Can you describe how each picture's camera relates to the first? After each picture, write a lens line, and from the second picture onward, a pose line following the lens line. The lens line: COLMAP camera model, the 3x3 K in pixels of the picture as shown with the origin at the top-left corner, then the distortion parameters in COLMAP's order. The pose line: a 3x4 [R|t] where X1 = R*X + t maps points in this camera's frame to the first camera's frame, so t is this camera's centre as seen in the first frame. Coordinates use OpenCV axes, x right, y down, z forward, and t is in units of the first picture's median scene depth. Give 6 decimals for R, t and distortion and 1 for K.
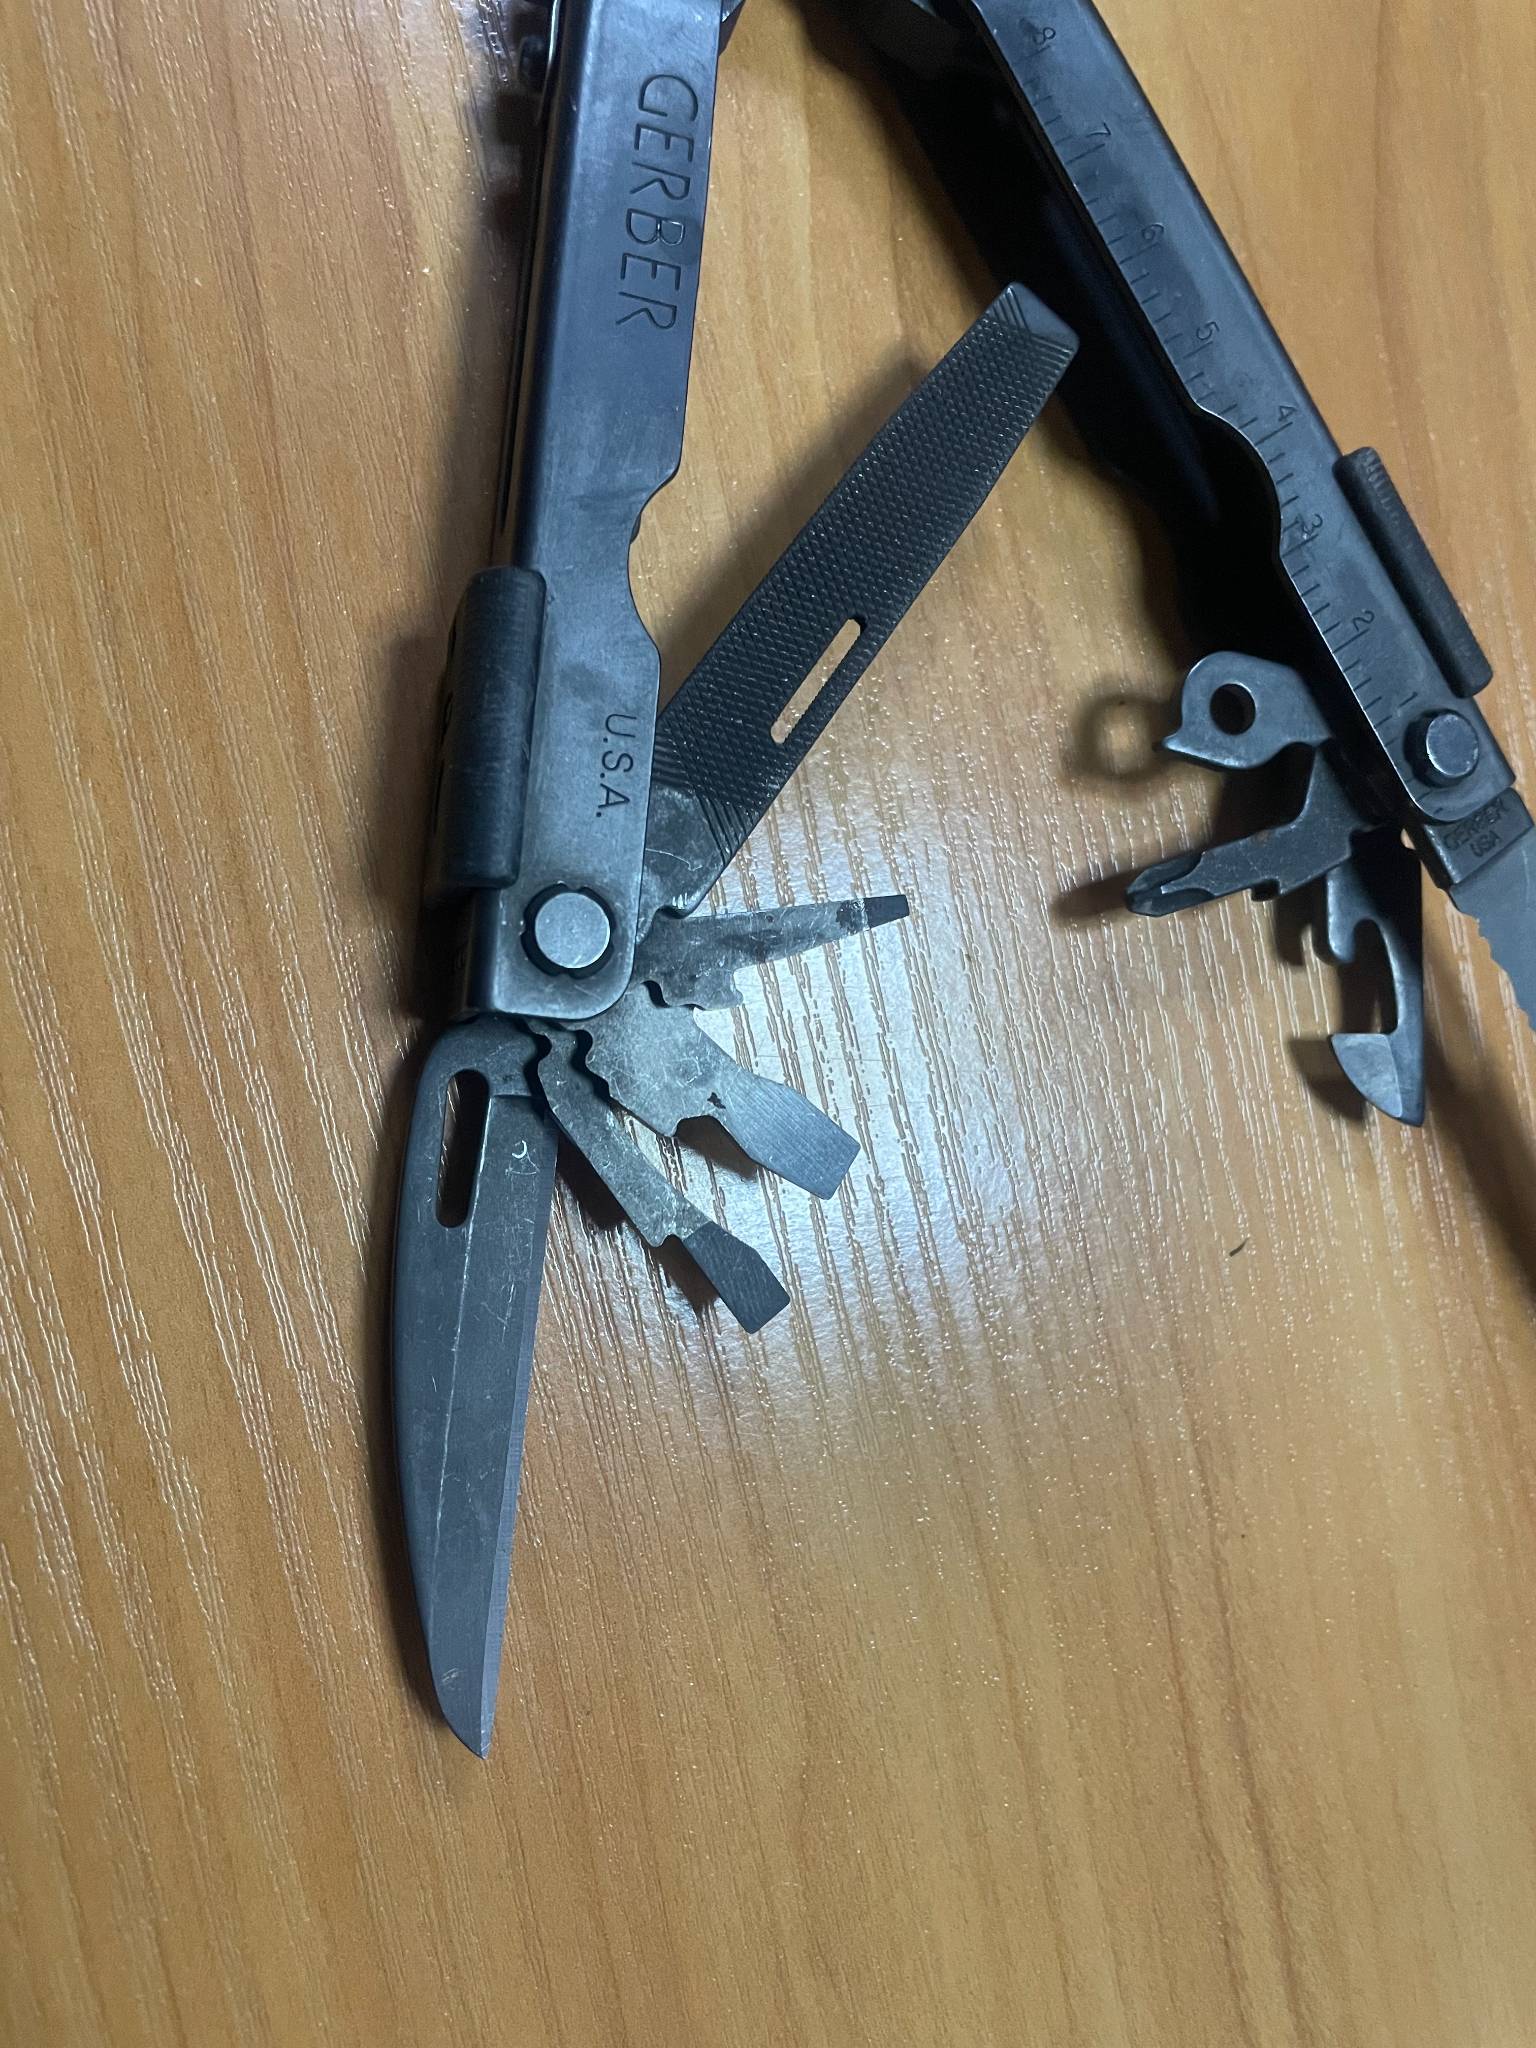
lens RADIAL K [[1555.9, 0, 759.0], [0, 1555.9, 1029.2], [0, 0, 1]] dist [0.038846, -0.099624]
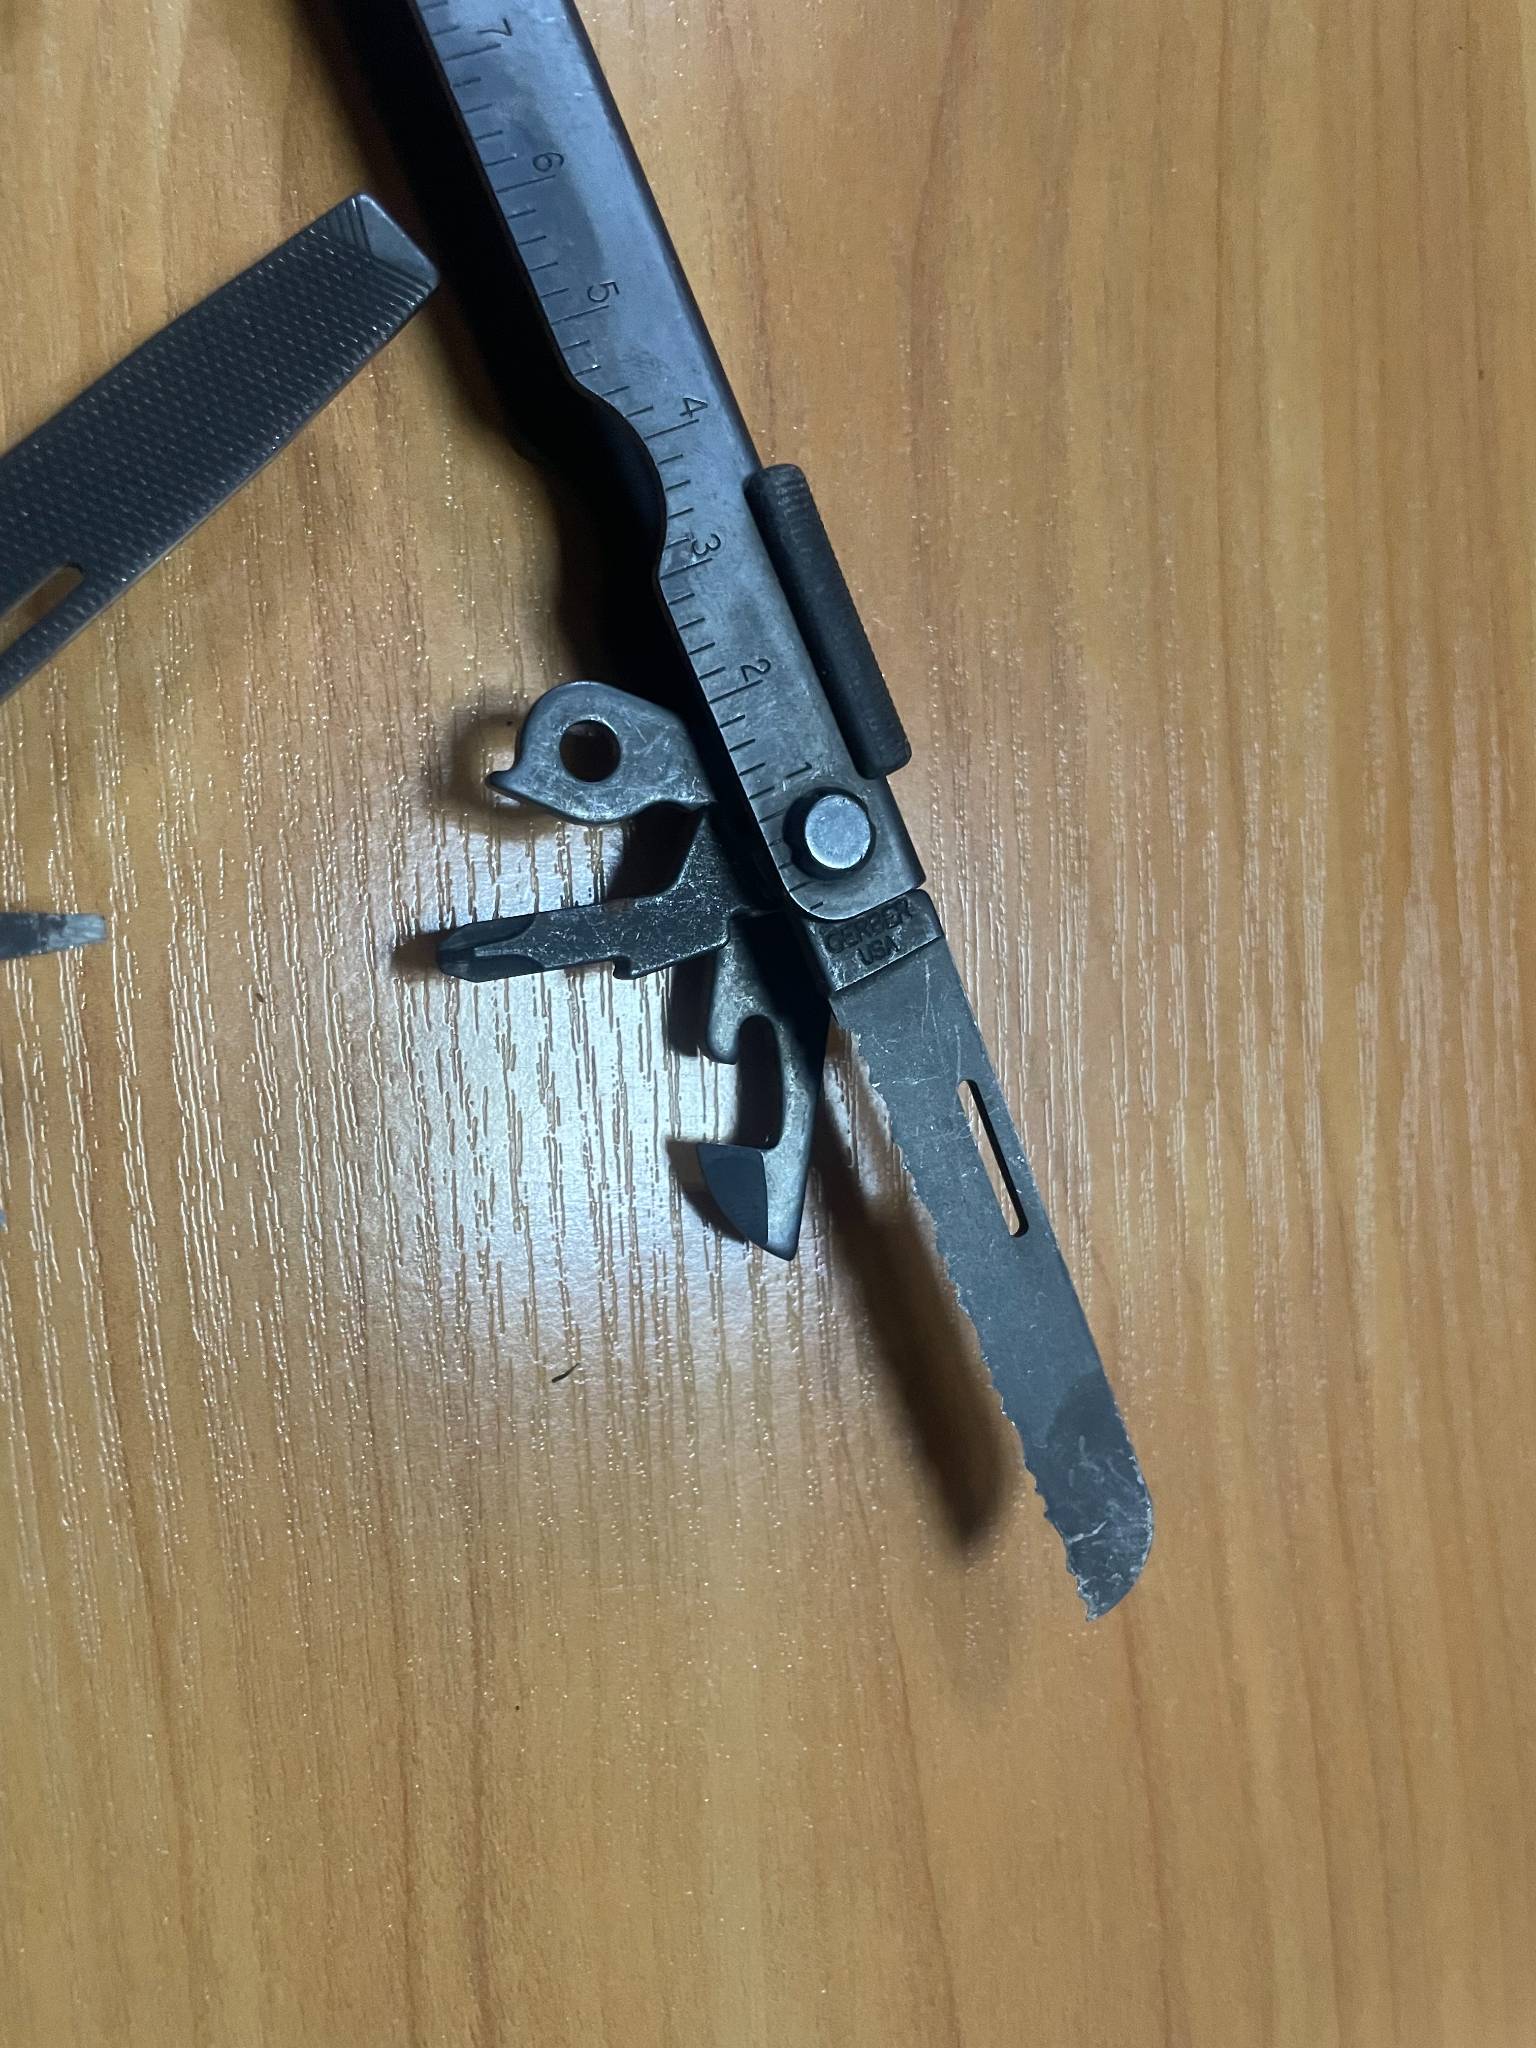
lens RADIAL K [[1555.9, 0, 759.0], [0, 1555.9, 1029.2], [0, 0, 1]] dist [0.038846, -0.099624]
pose [[0.987736, 0.136236, 0.076278, 0.353329], [-0.137668, 0.990382, 0.013812, -0.081612], [-0.073662, -0.024143, 0.996991, 0.156136]]
